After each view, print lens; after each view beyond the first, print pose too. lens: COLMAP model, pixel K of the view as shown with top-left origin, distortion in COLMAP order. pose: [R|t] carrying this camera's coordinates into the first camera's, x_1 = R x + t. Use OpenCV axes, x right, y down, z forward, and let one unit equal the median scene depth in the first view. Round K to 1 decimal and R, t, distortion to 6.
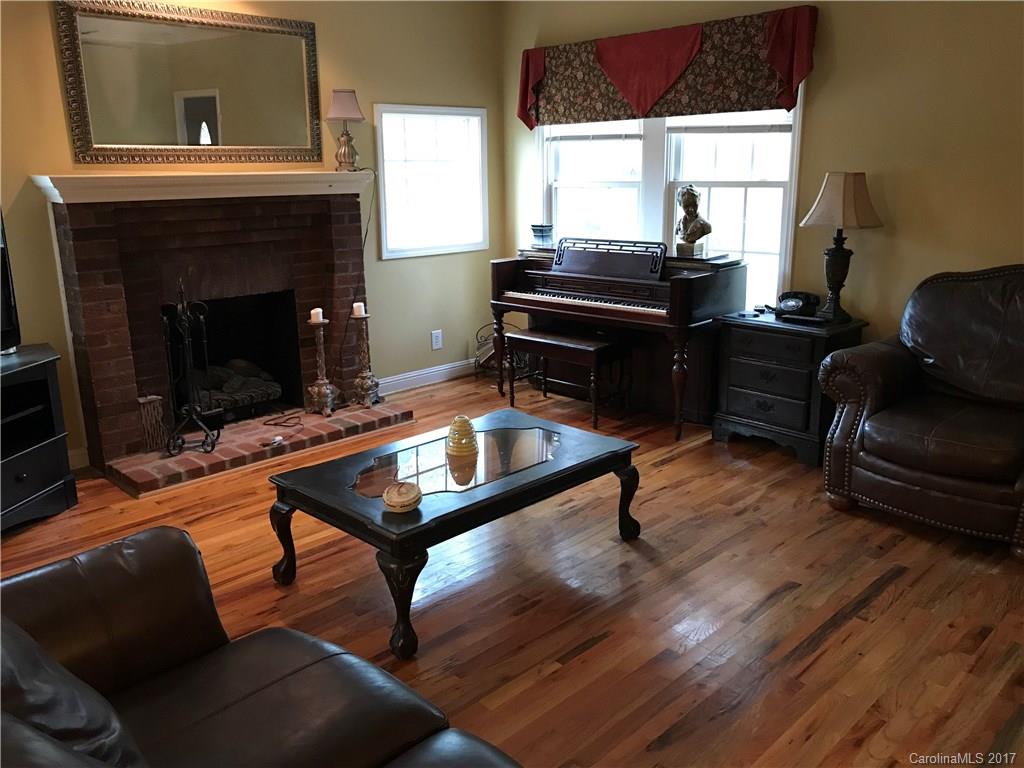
lens RADIAL K [[844.2, 0, 512.7], [0, 844.2, 383.2], [0, 0, 1]] dist [0.048883, -0.013520]
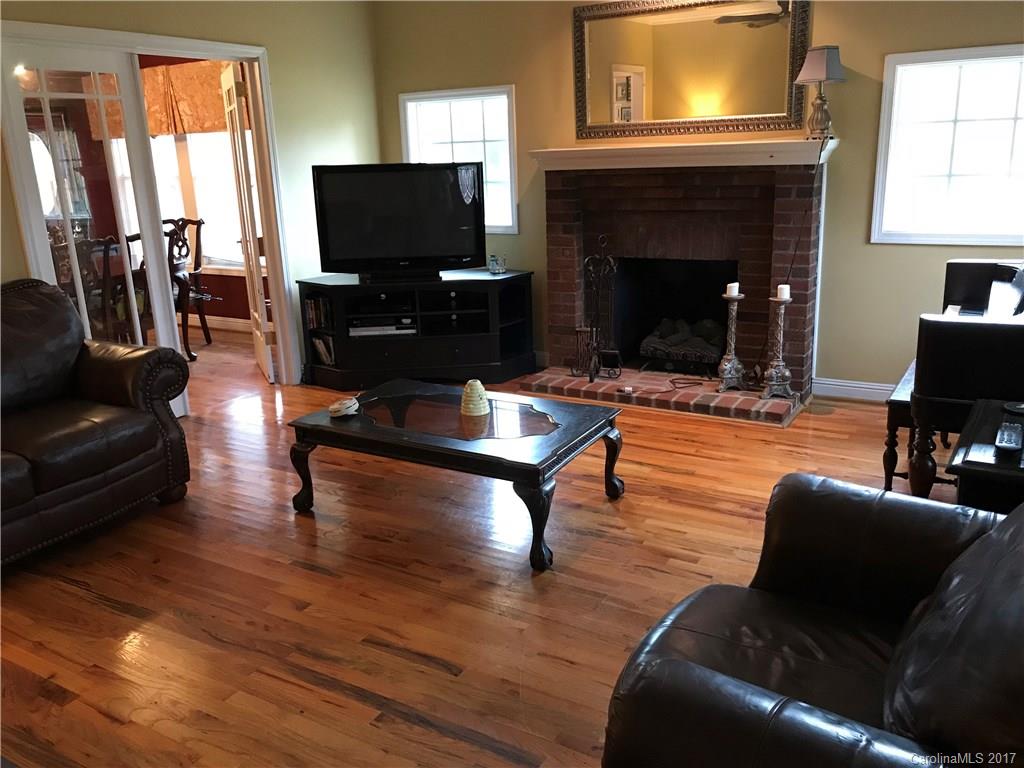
lens RADIAL K [[844.2, 0, 513.6], [0, 844.2, 383.0], [0, 0, 1]] dist [0.048883, -0.013520]
pose [[0.266128, 0.267507, -0.926076, 0.655554], [-0.211972, 0.953446, 0.214498, -0.136797], [0.940342, 0.139218, 0.310442, 0.481646]]
